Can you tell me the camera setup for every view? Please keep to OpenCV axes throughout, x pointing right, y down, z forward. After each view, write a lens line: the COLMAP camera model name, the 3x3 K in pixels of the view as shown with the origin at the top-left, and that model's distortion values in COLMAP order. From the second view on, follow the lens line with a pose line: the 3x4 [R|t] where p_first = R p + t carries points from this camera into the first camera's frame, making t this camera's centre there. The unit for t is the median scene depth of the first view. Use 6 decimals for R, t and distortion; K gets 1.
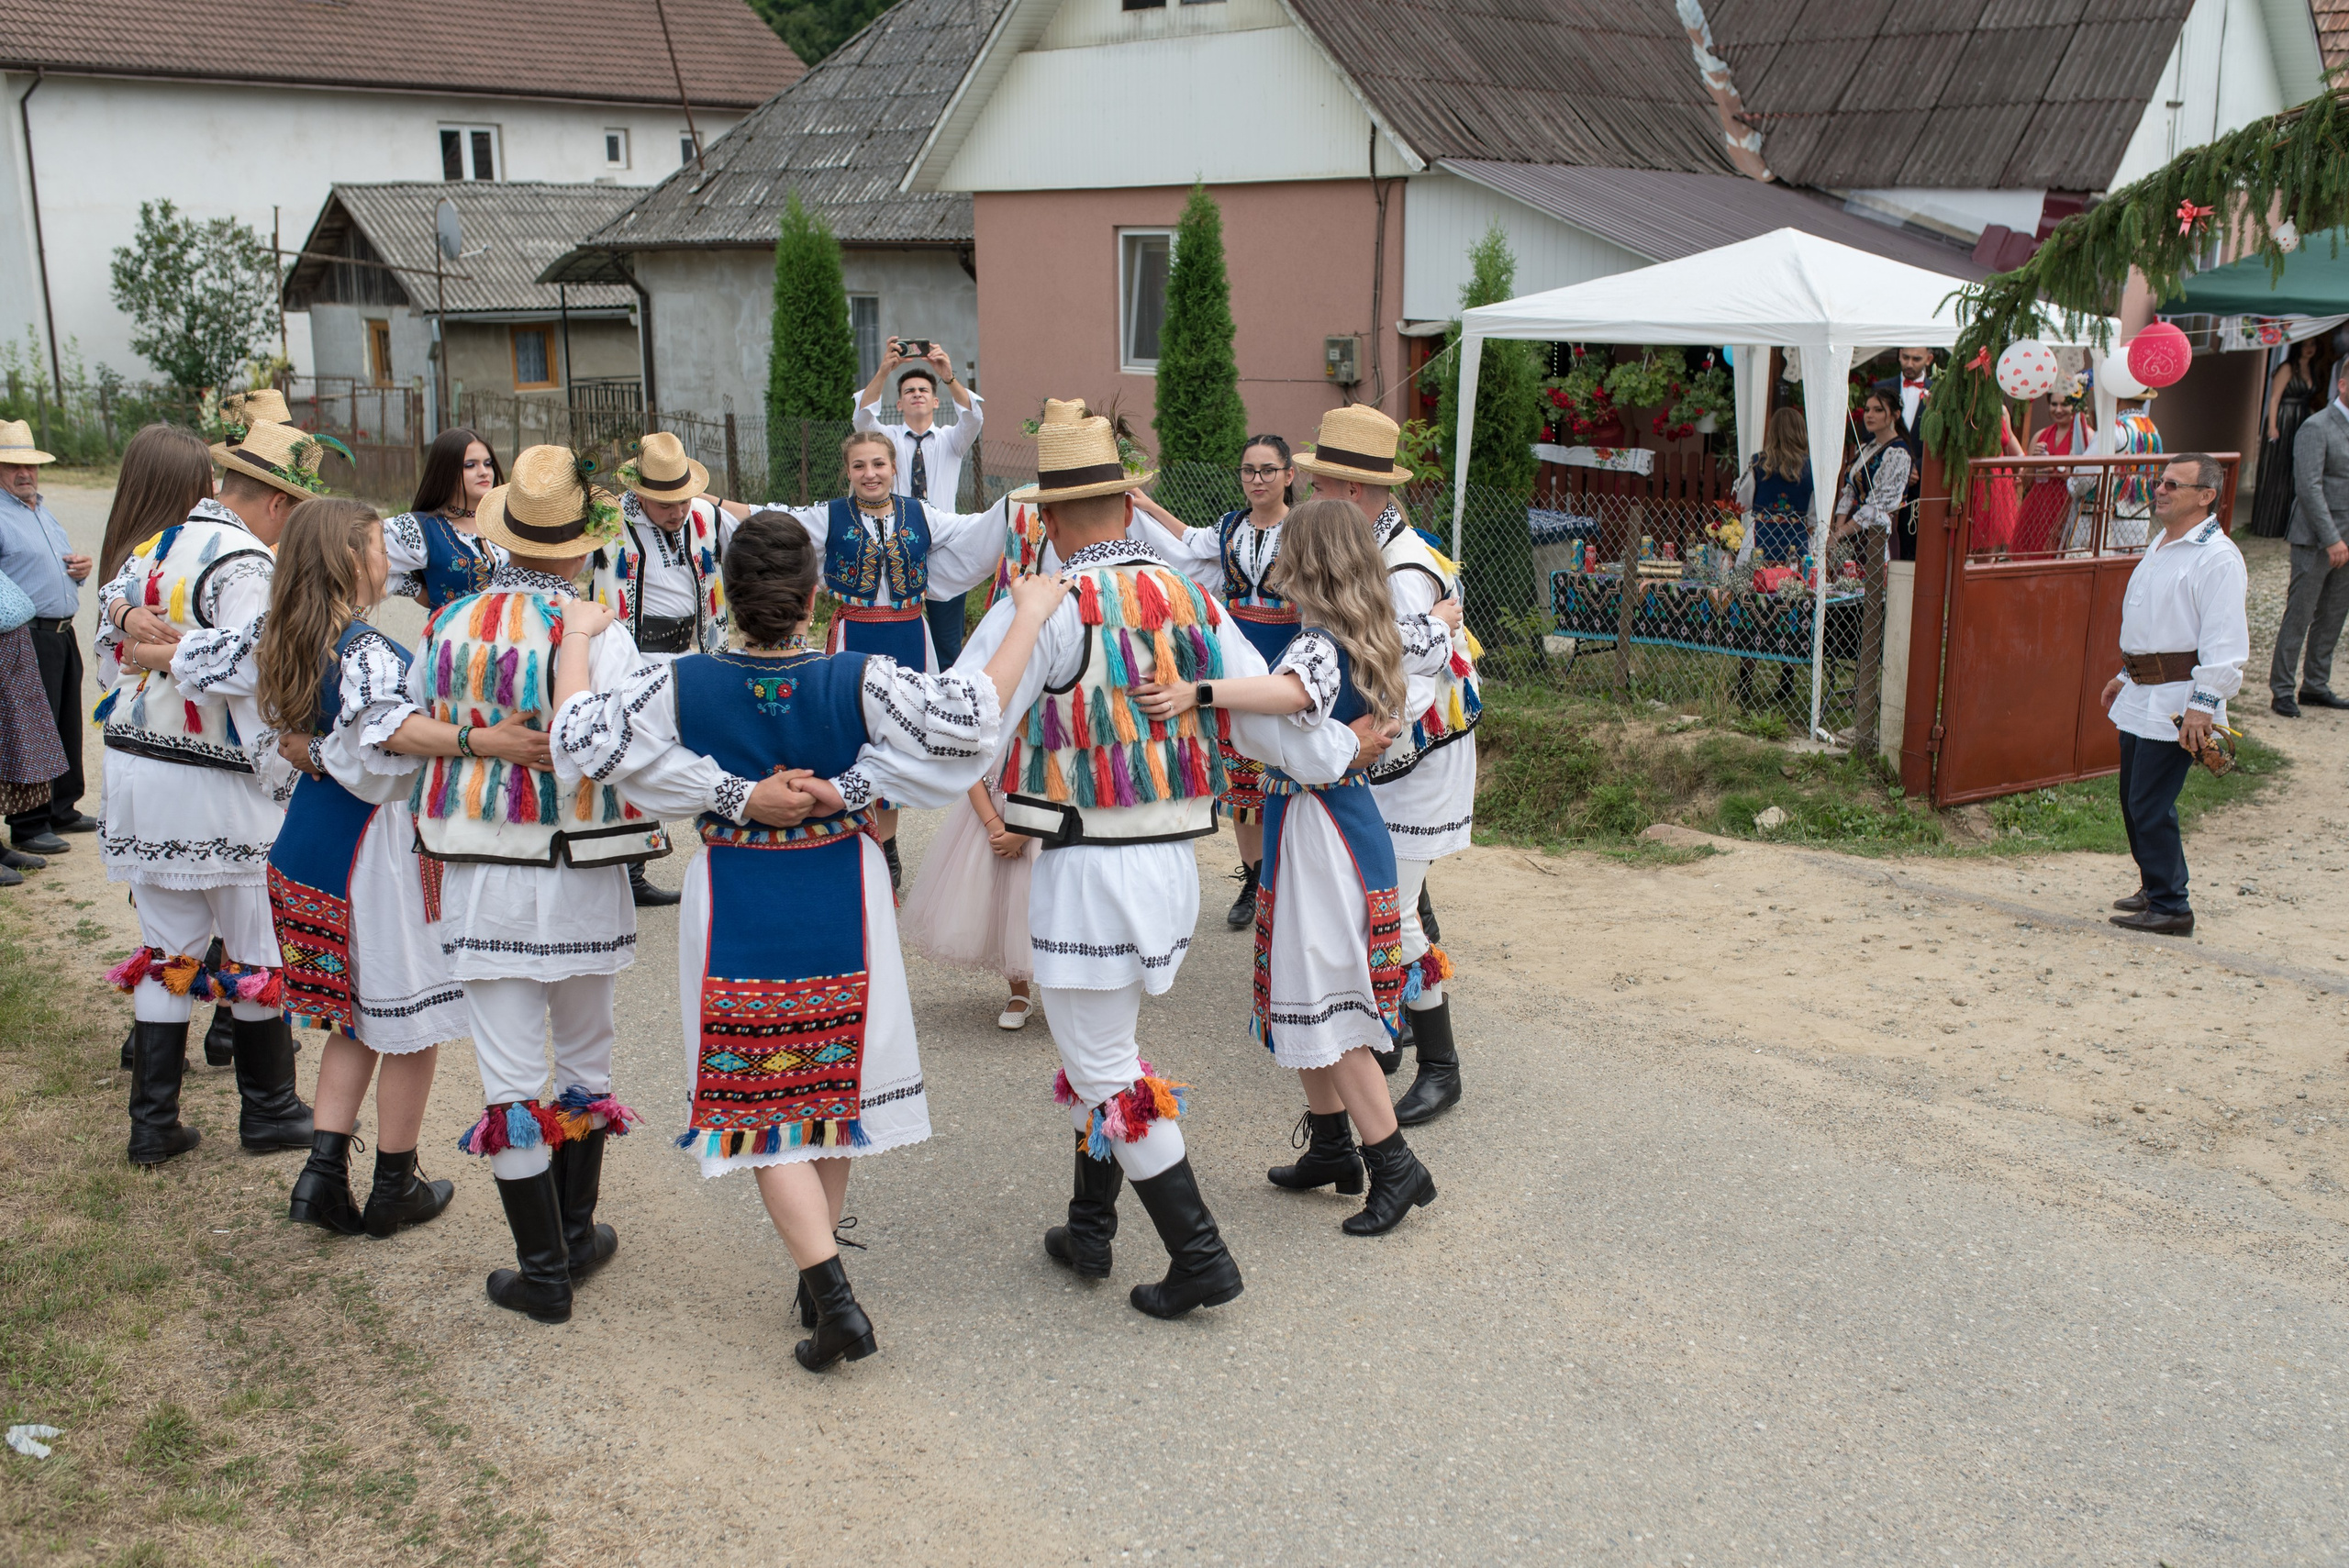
lens RADIAL K [[2228.8, 0, 1199.3], [0, 2228.8, 775.5], [0, 0, 1]] dist [-0.000905, -0.002993]
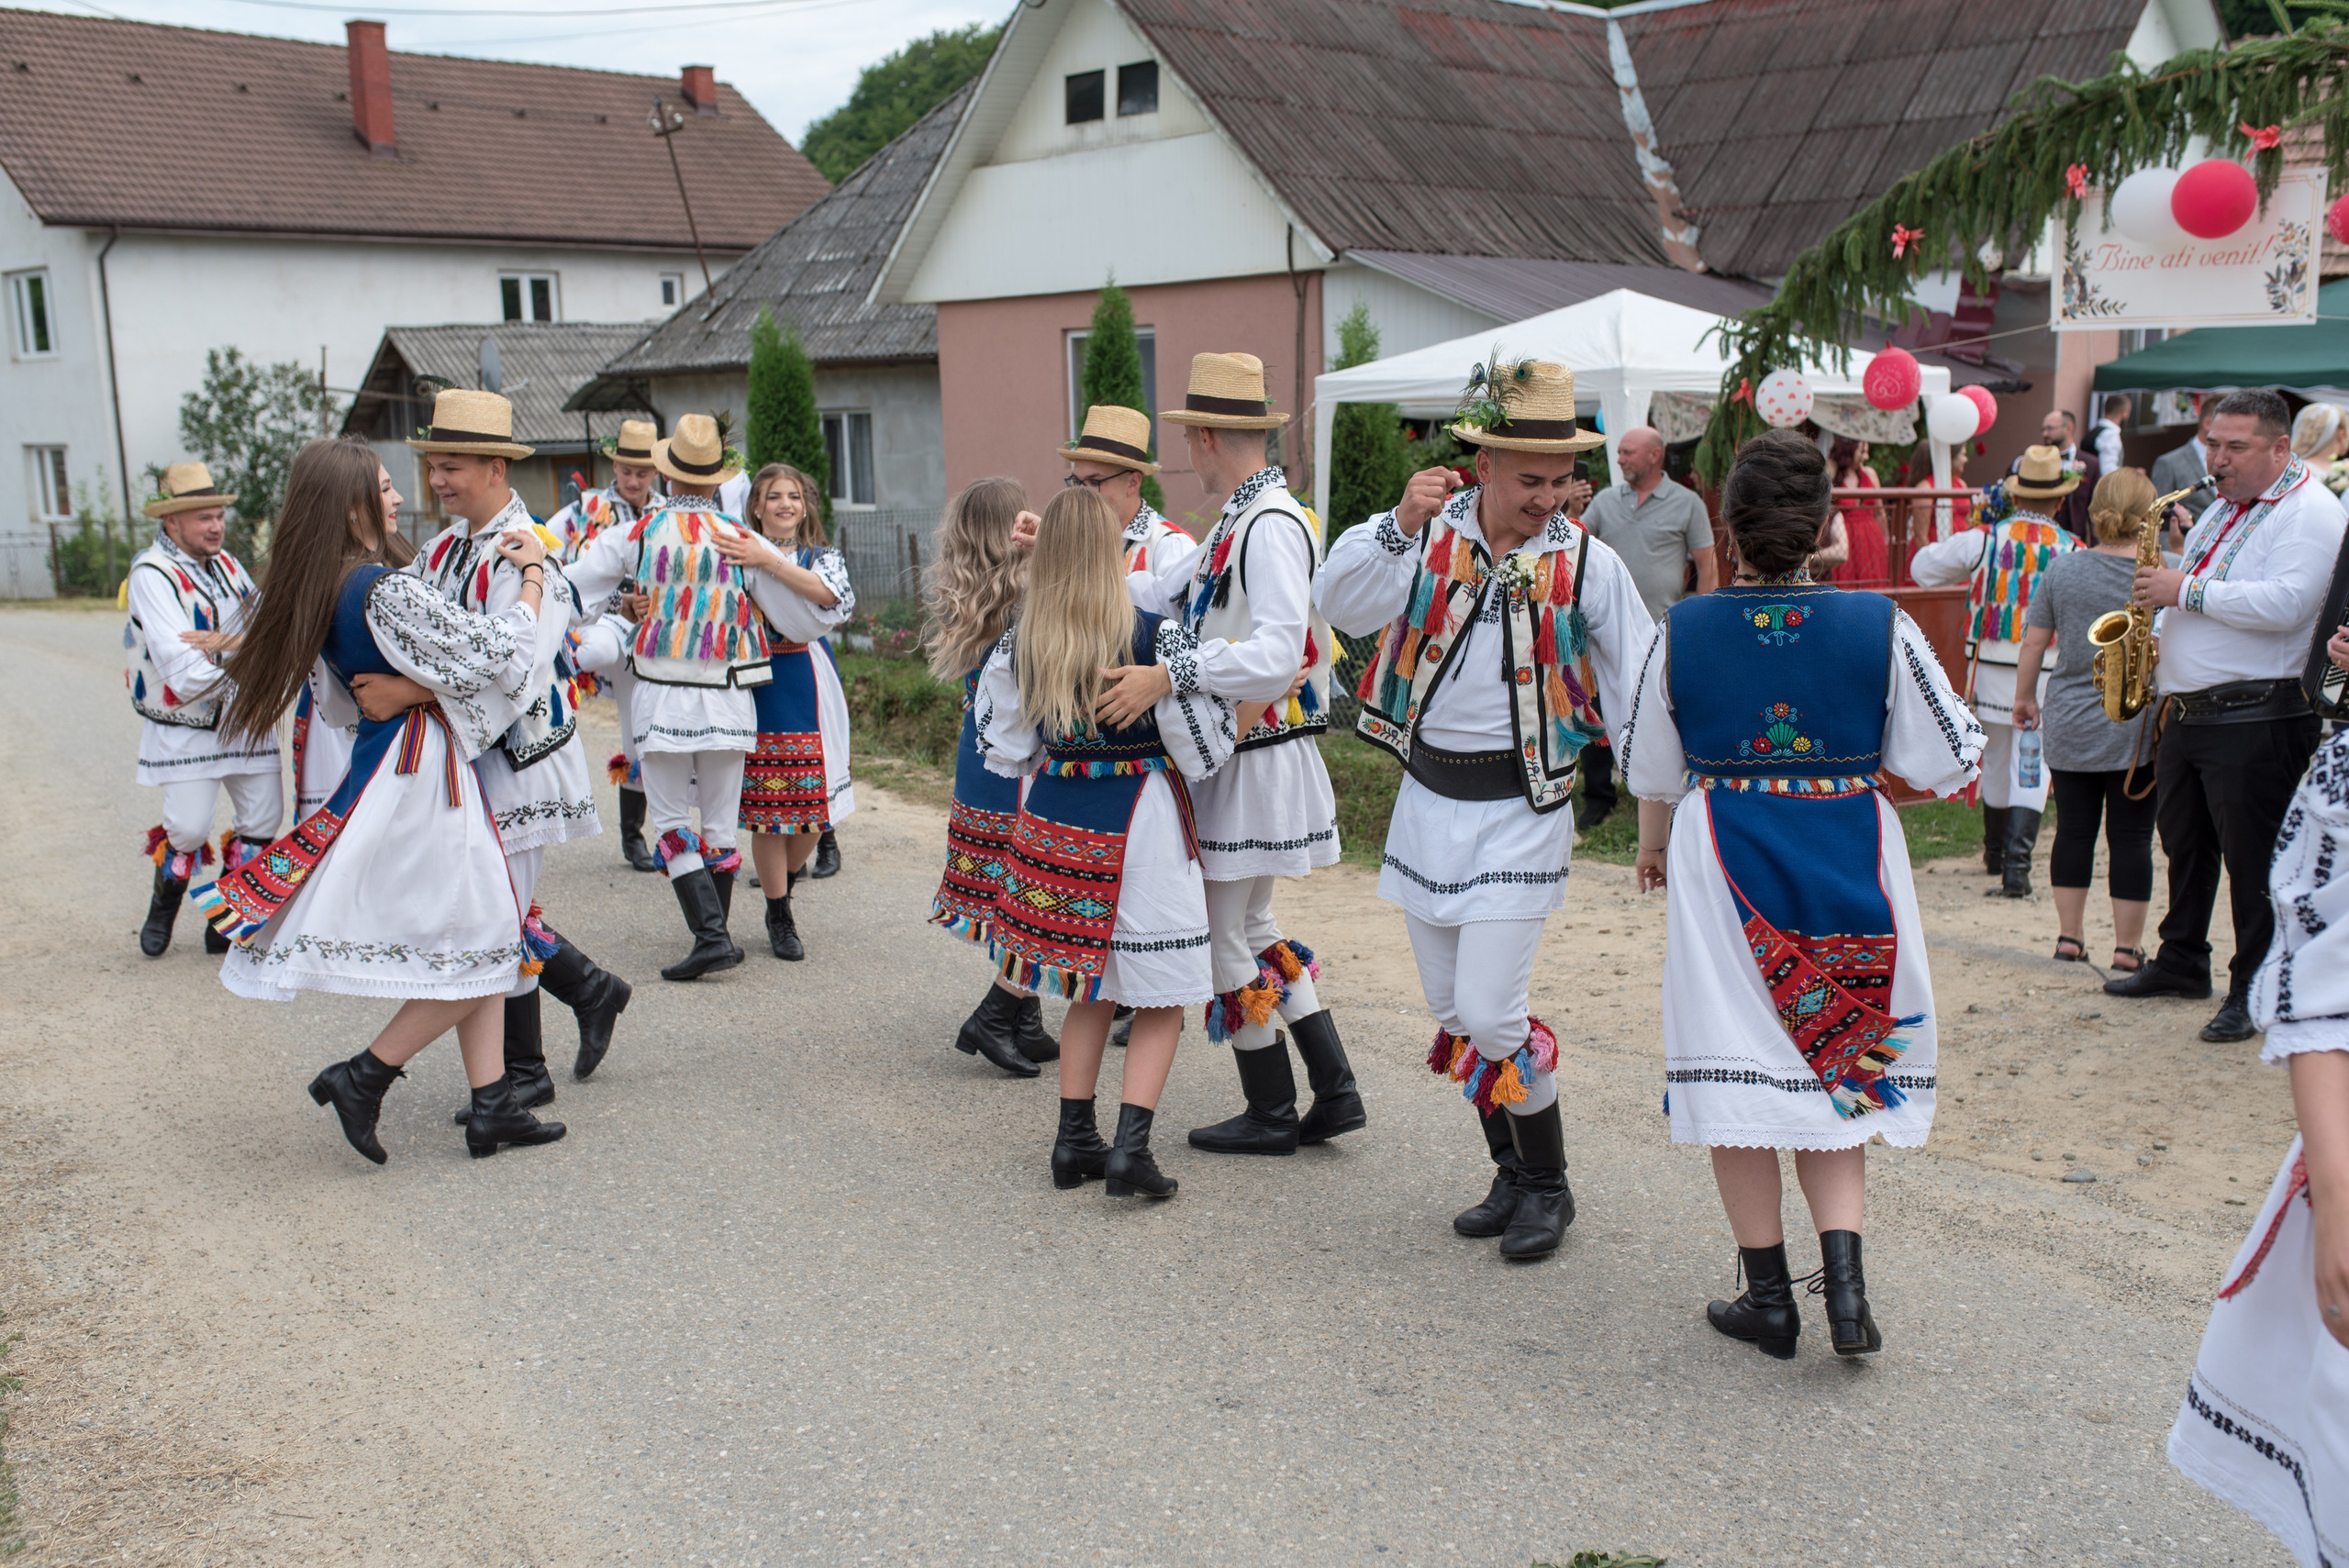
lens RADIAL K [[2228.8, 0, 1199.3], [0, 2228.8, 775.5], [0, 0, 1]] dist [-0.000905, -0.002993]
pose [[0.998621, -0.013524, -0.050729, 0.061743], [0.010229, 0.997854, -0.064667, 0.023556], [0.051495, 0.064059, 0.996617, -0.014970]]
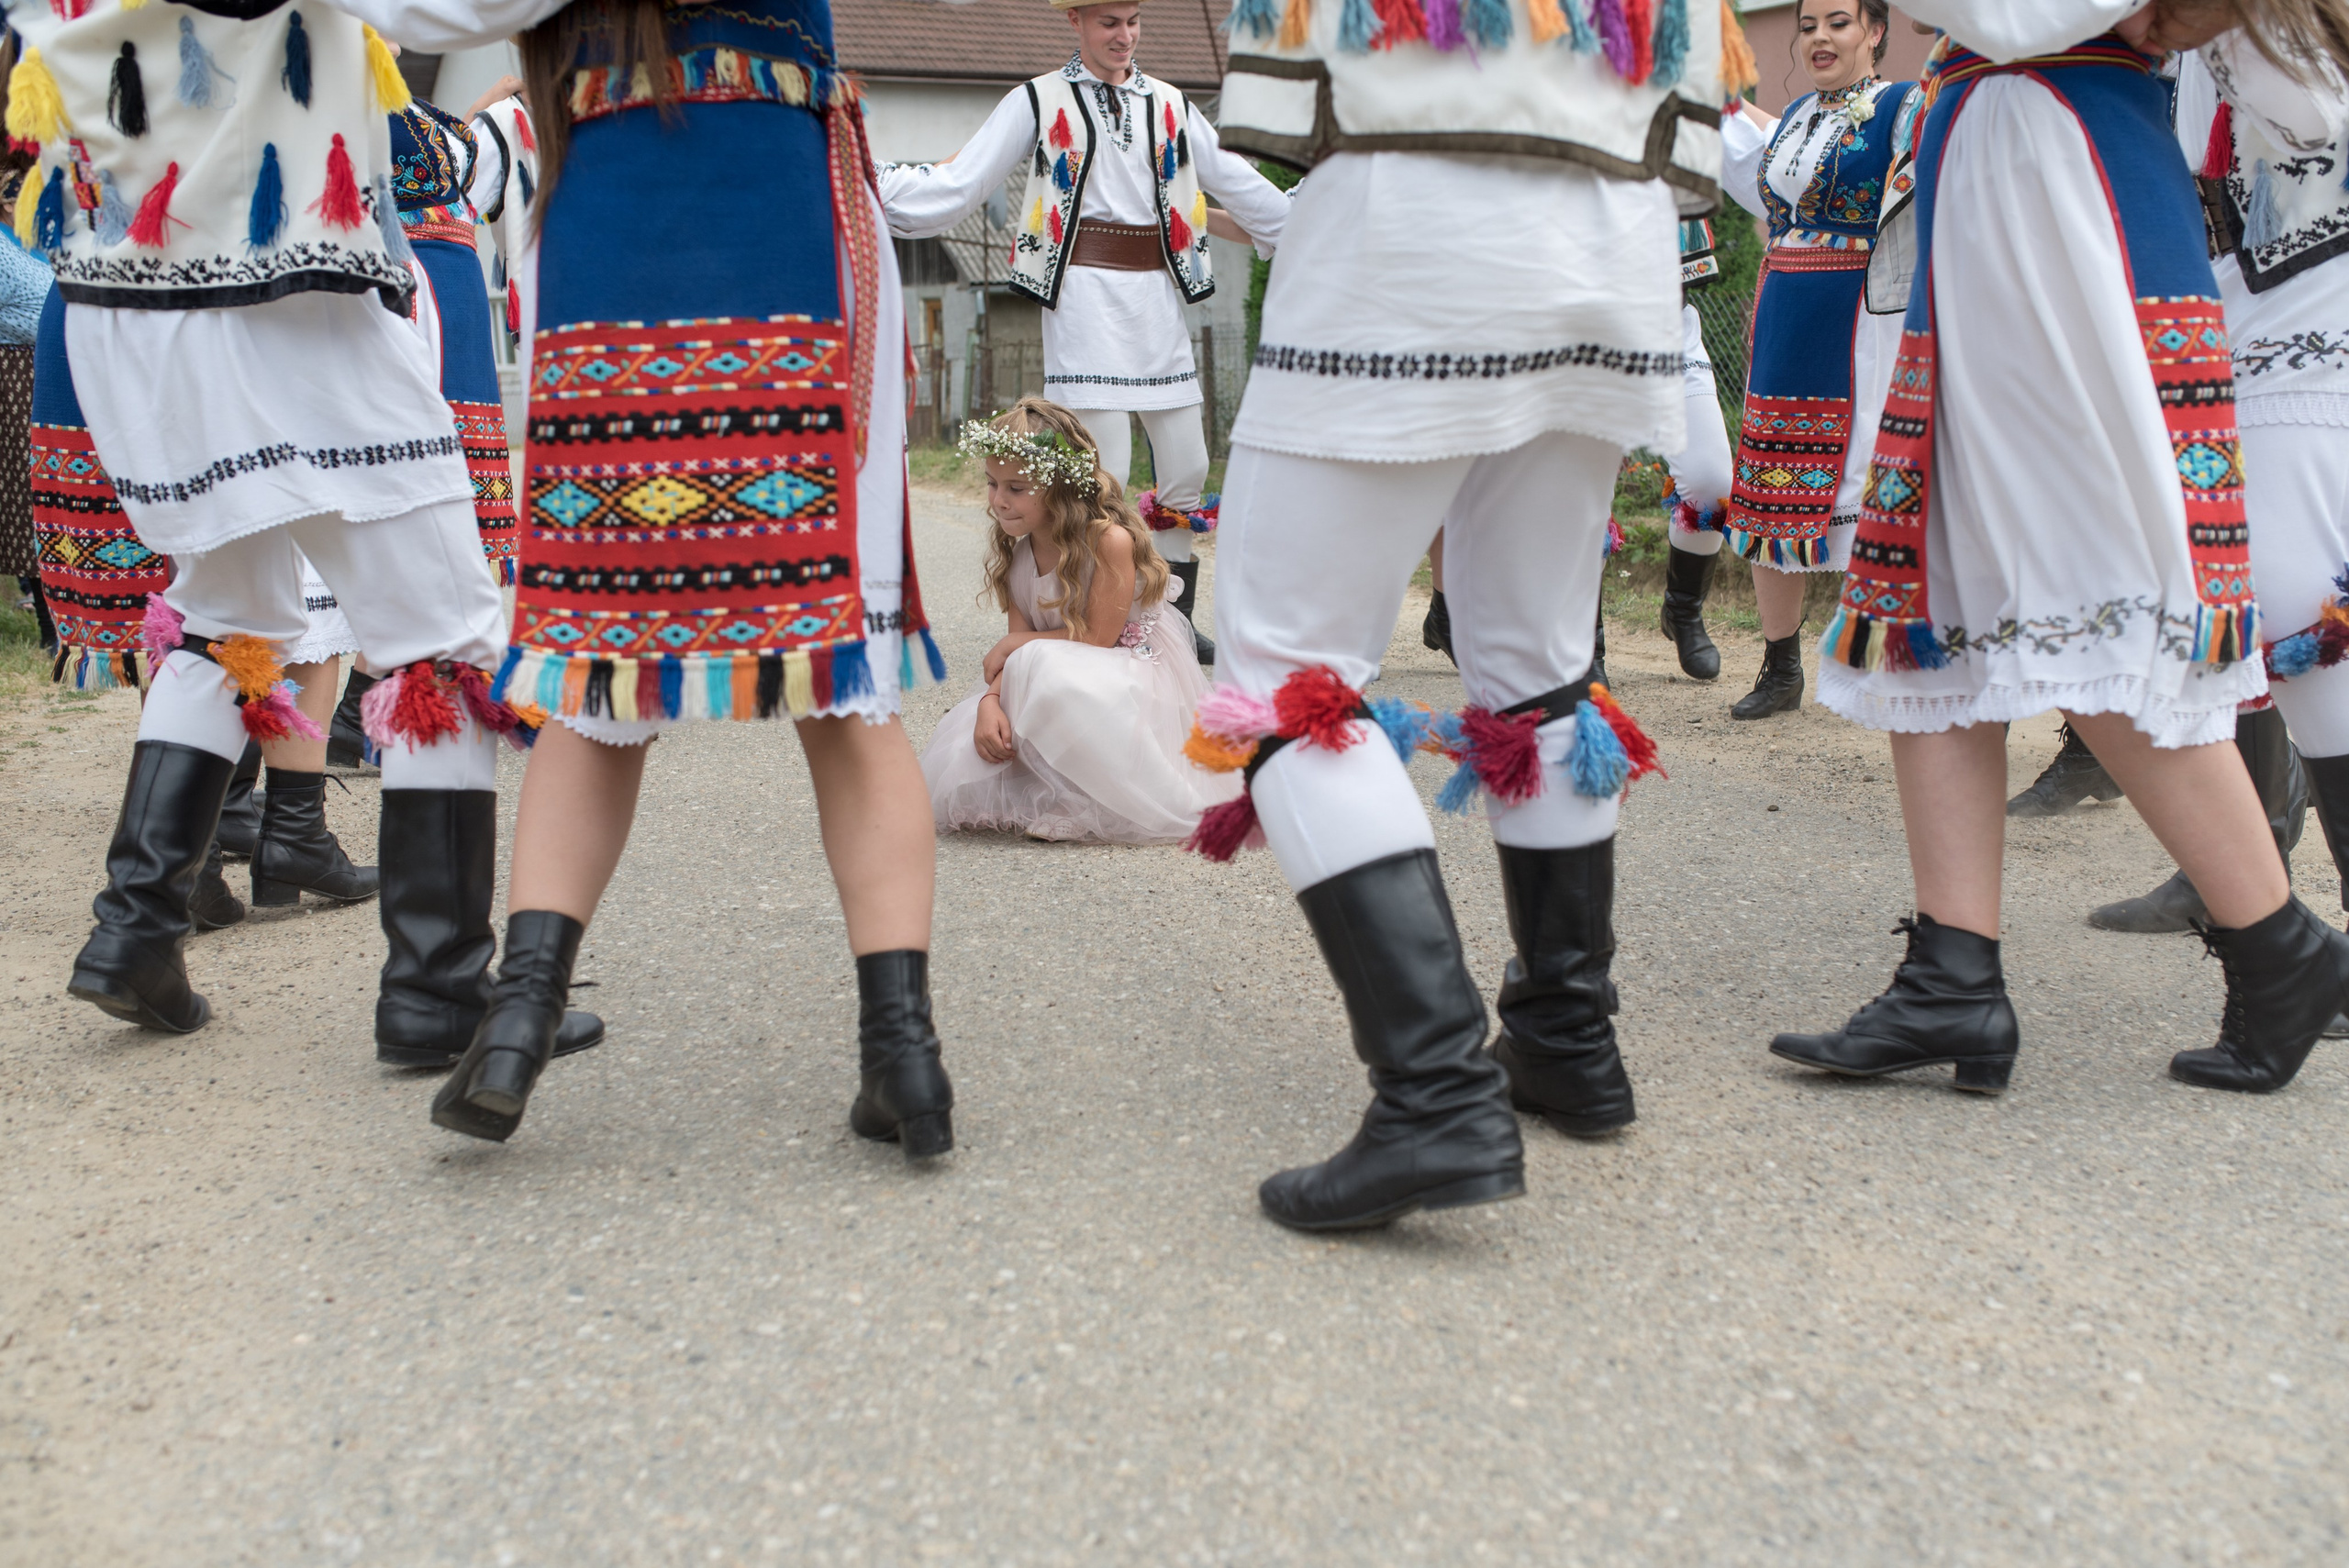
lens RADIAL K [[2228.8, 0, 1199.3], [0, 2228.8, 775.5], [0, 0, 1]] dist [-0.000905, -0.002993]
pose [[0.961473, 0.034186, -0.272766, 0.034659], [-0.041362, 0.998932, -0.020602, 0.034287], [0.271771, 0.031090, 0.961860, 0.120592]]
